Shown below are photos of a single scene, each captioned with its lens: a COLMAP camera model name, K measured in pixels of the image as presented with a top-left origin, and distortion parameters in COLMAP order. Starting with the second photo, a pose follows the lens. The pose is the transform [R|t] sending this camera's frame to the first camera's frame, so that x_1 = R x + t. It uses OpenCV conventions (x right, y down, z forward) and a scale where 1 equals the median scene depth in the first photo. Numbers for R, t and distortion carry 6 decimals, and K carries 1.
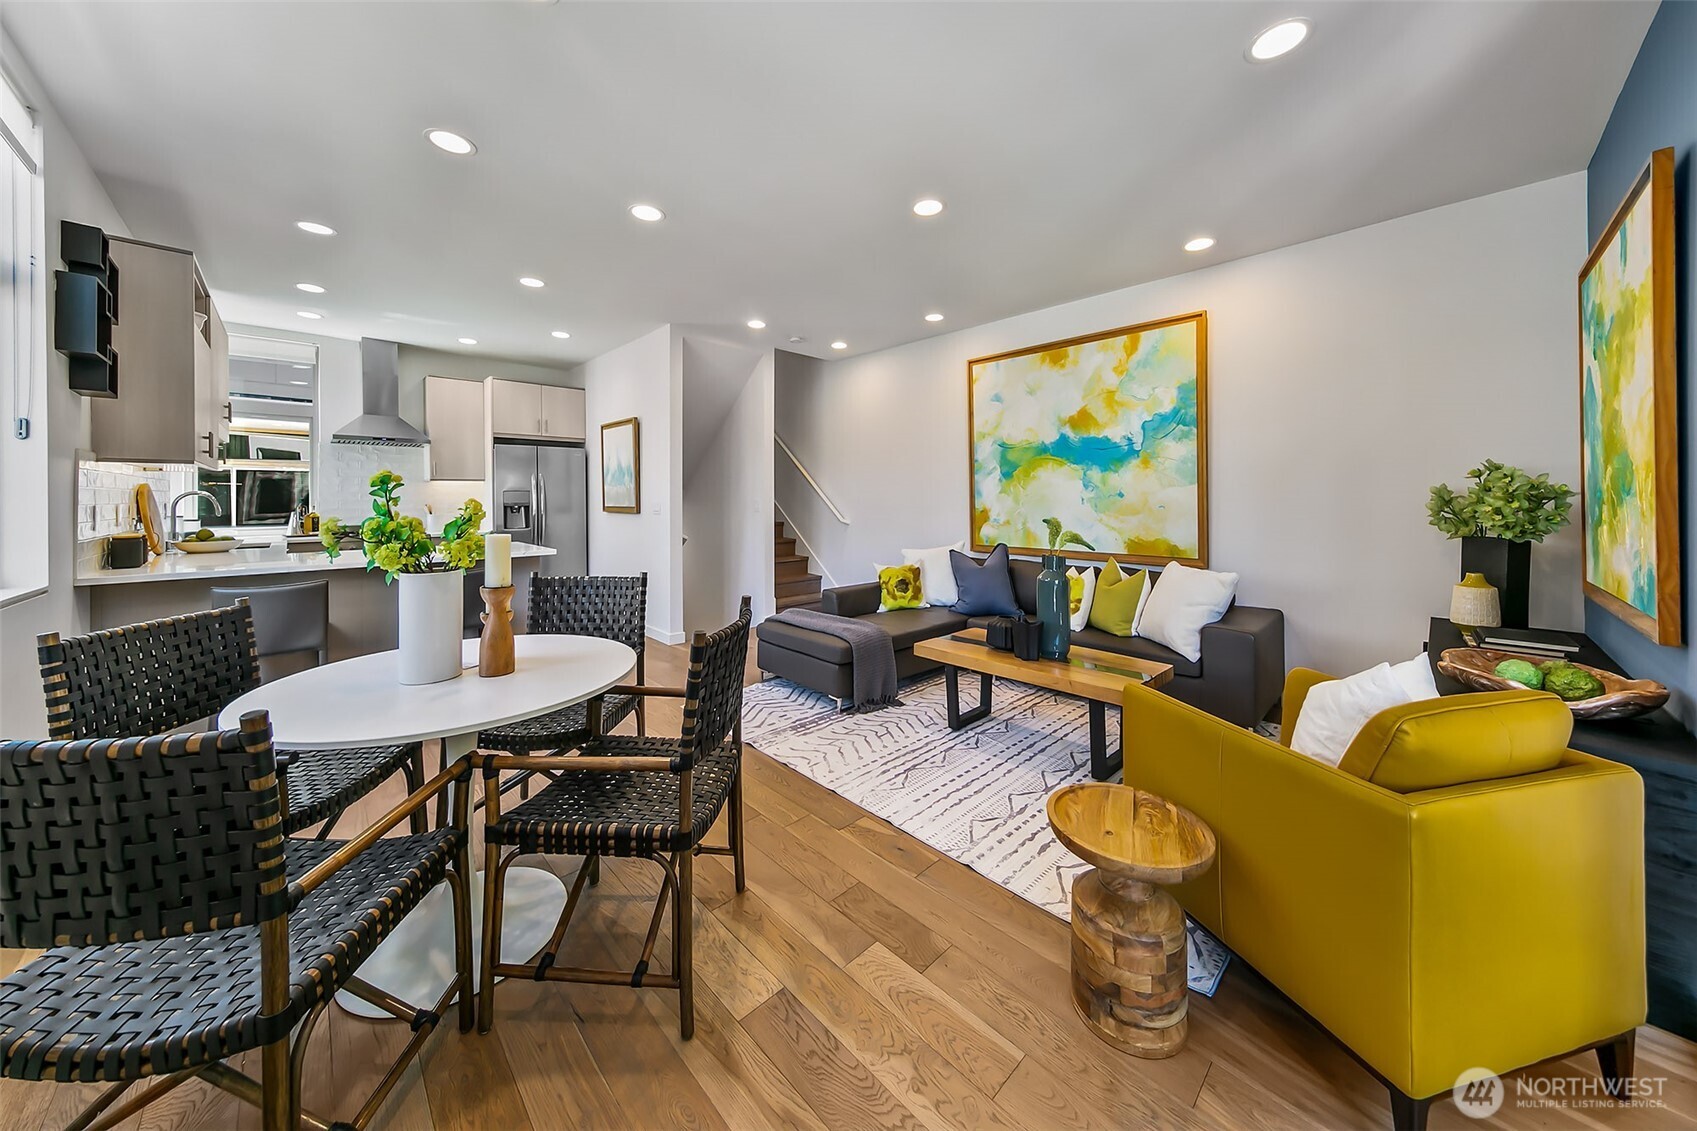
lens RADIAL K [[581.7, 0, 850.2], [0, 581.7, 499.9], [0, 0, 1]] dist [0.000855, -0.000099]
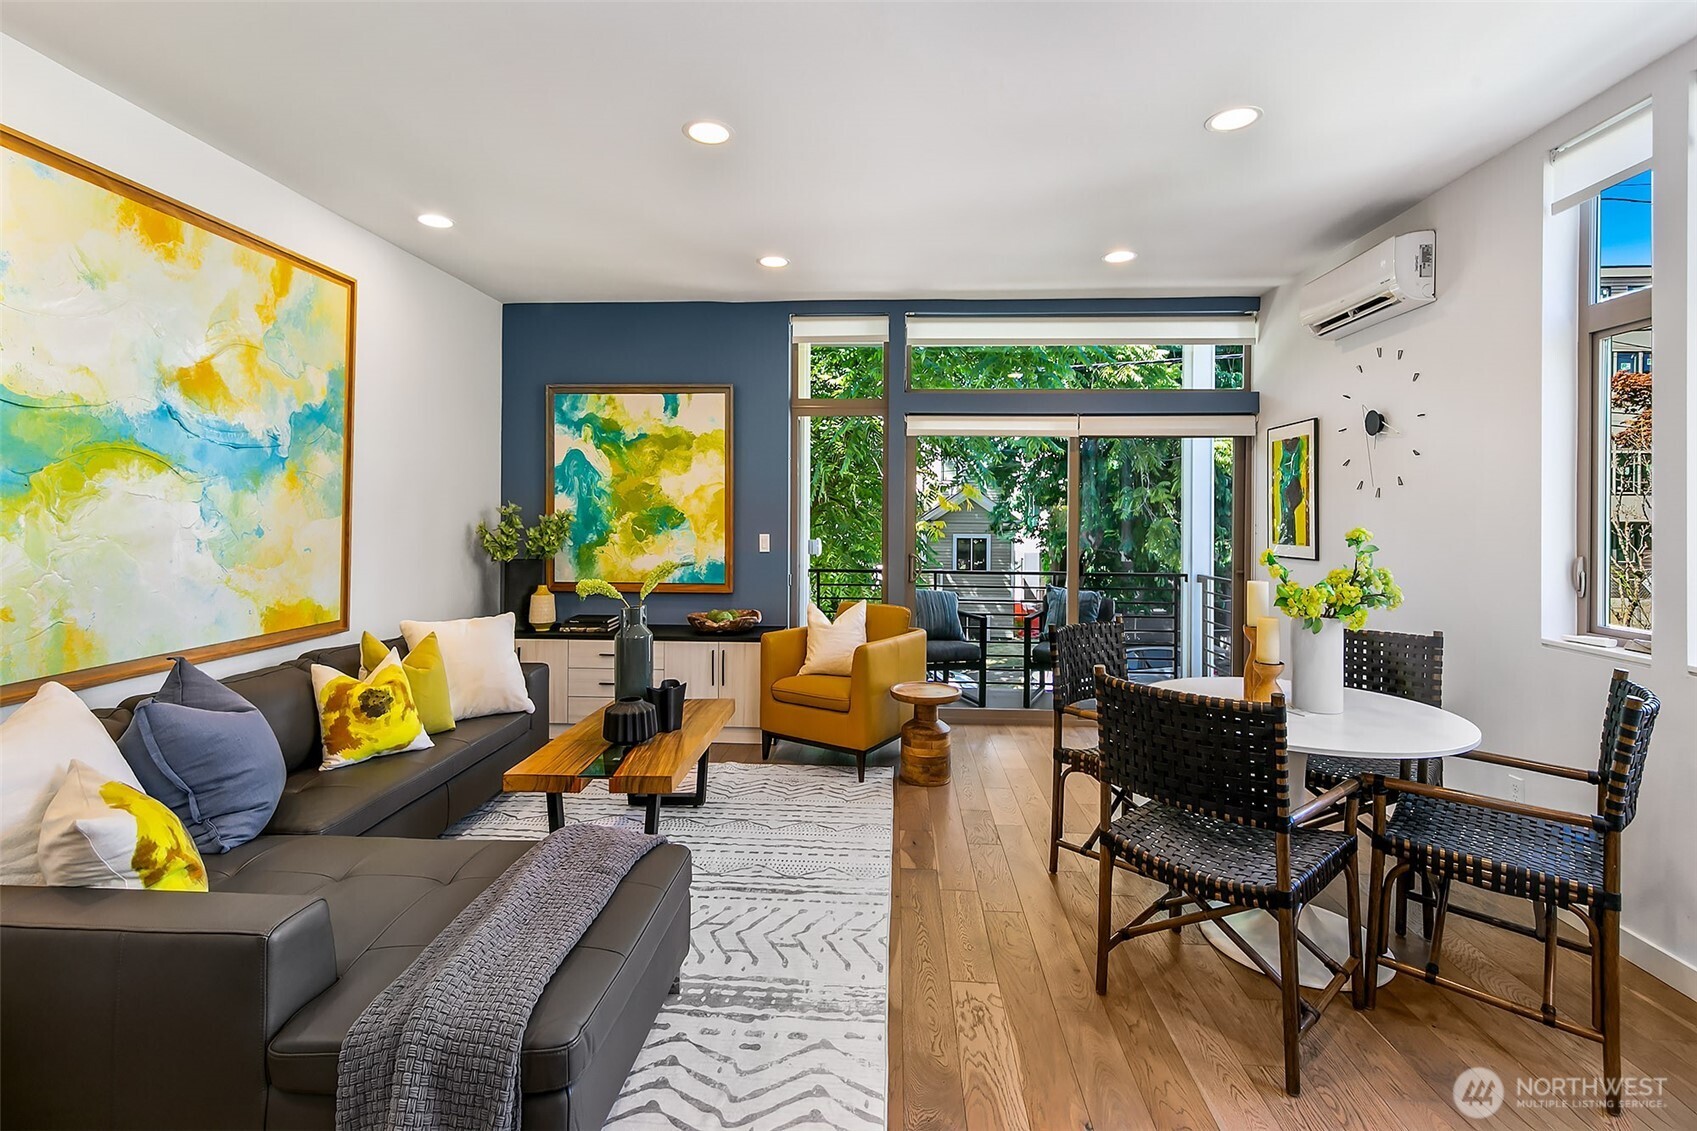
lens RADIAL K [[761.4, 0, 865.8], [0, 761.4, 515.9], [0, 0, 1]] dist [0.004050, 0.000530]
pose [[-0.688293, -0.004451, 0.725419, -0.487665], [-0.003878, 0.999989, 0.002456, -0.028924], [-0.725422, -0.001123, -0.688303, 1.092050]]
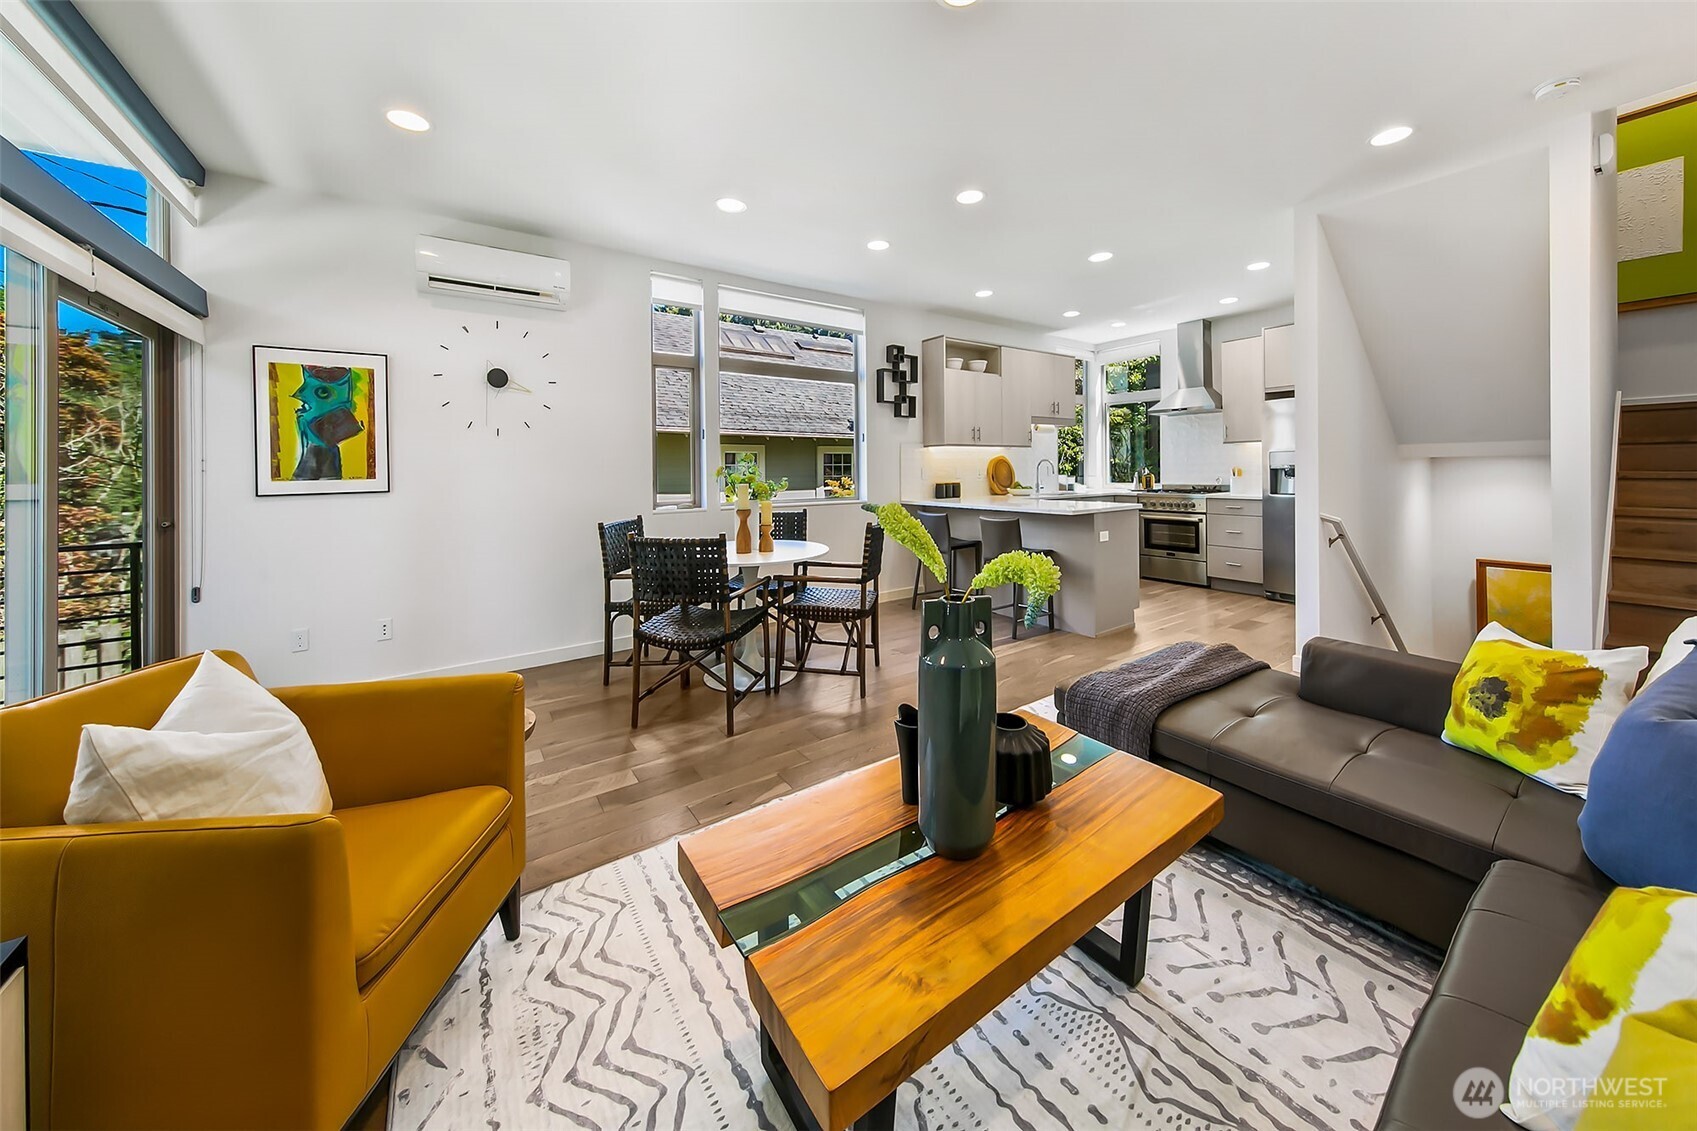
lens RADIAL K [[581.7, 0, 855.7], [0, 581.7, 472.7], [0, 0, 1]] dist [0.000855, -0.000099]
pose [[-0.164606, 0.011123, -0.986297, 0.549581], [0.008661, 0.999914, 0.009831, 0.002024], [0.986321, -0.006924, -0.164688, 0.720761]]
